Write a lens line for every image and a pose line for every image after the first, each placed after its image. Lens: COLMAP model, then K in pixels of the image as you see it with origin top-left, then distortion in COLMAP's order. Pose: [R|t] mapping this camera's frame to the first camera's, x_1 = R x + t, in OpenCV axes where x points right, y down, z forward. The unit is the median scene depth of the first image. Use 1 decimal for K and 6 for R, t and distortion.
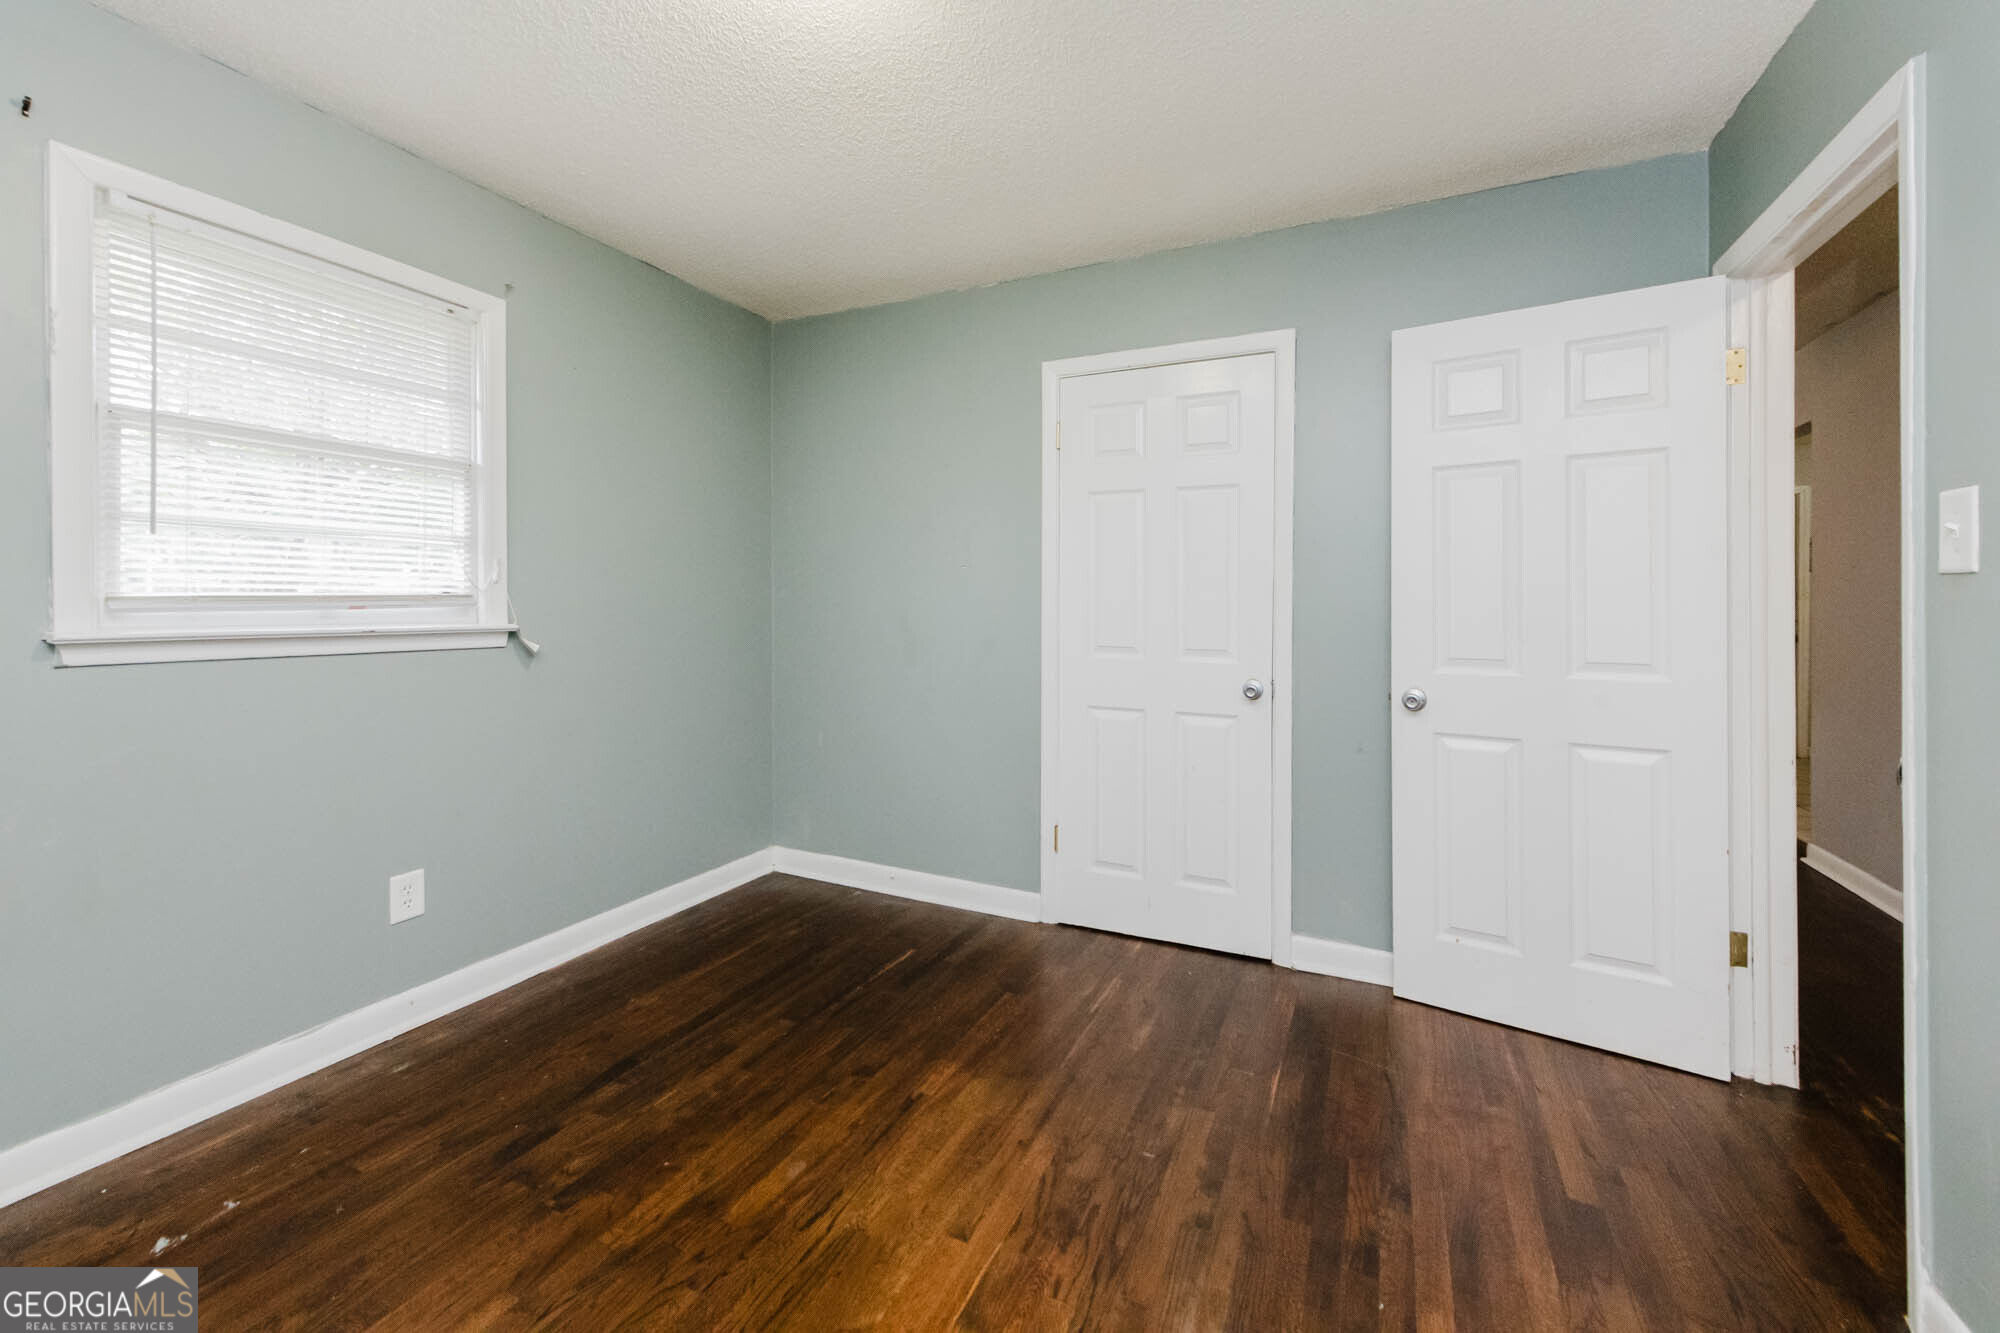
lens RADIAL K [[793.7, 0, 998.3], [0, 793.7, 638.8], [0, 0, 1]] dist [0.015755, -0.008902]
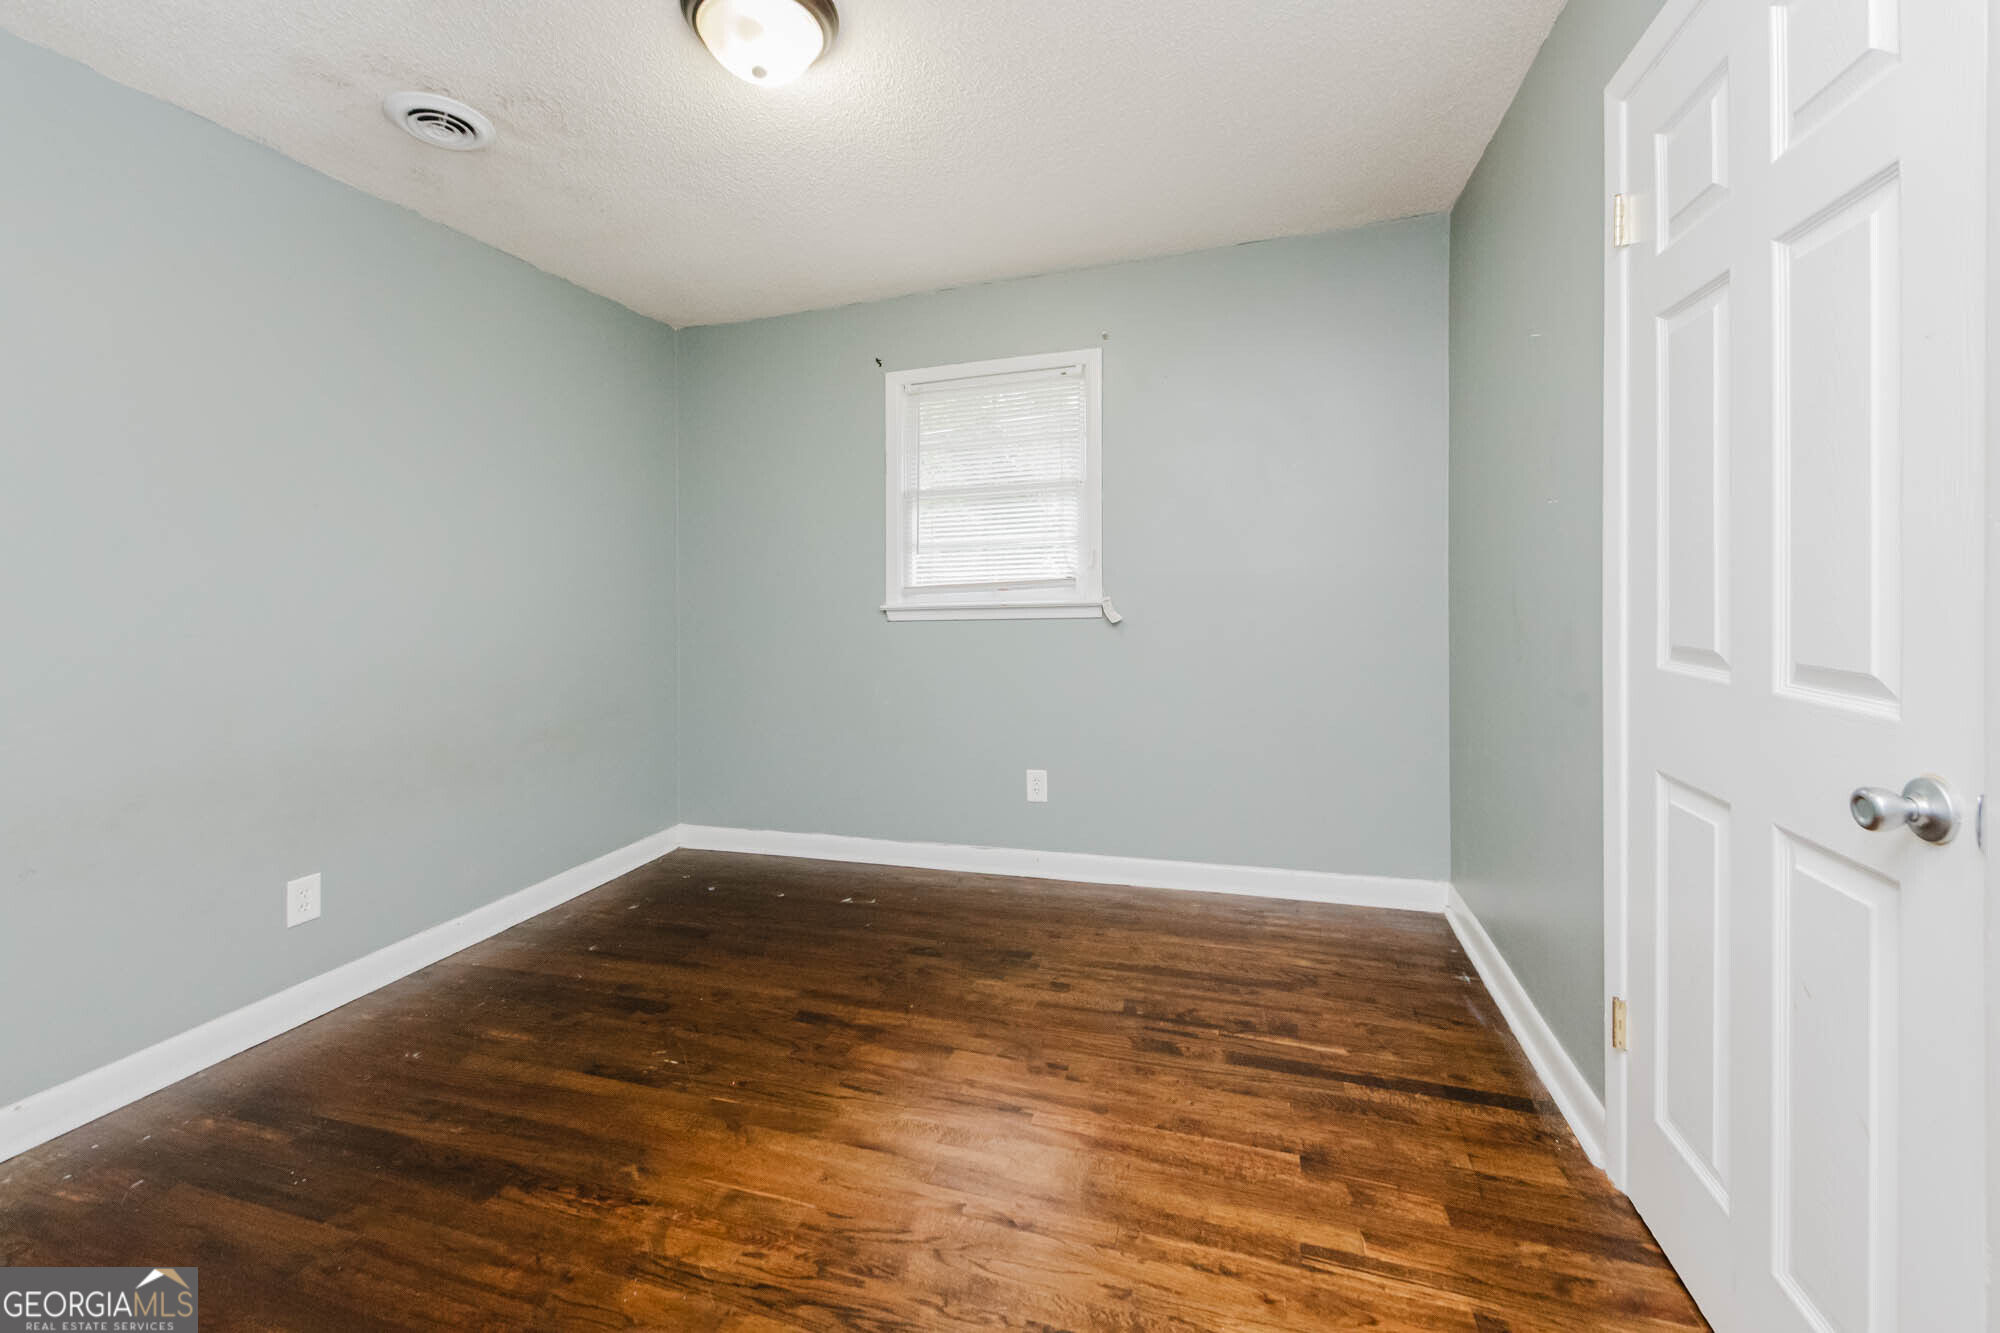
lens RADIAL K [[793.7, 0, 998.3], [0, 793.7, 638.8], [0, 0, 1]] dist [0.015755, -0.008902]
pose [[0.143069, 0.048068, -0.988545, 0.790095], [-0.015026, 0.998810, 0.046392, -0.017470], [0.989599, 0.008216, 0.143621, 0.840535]]
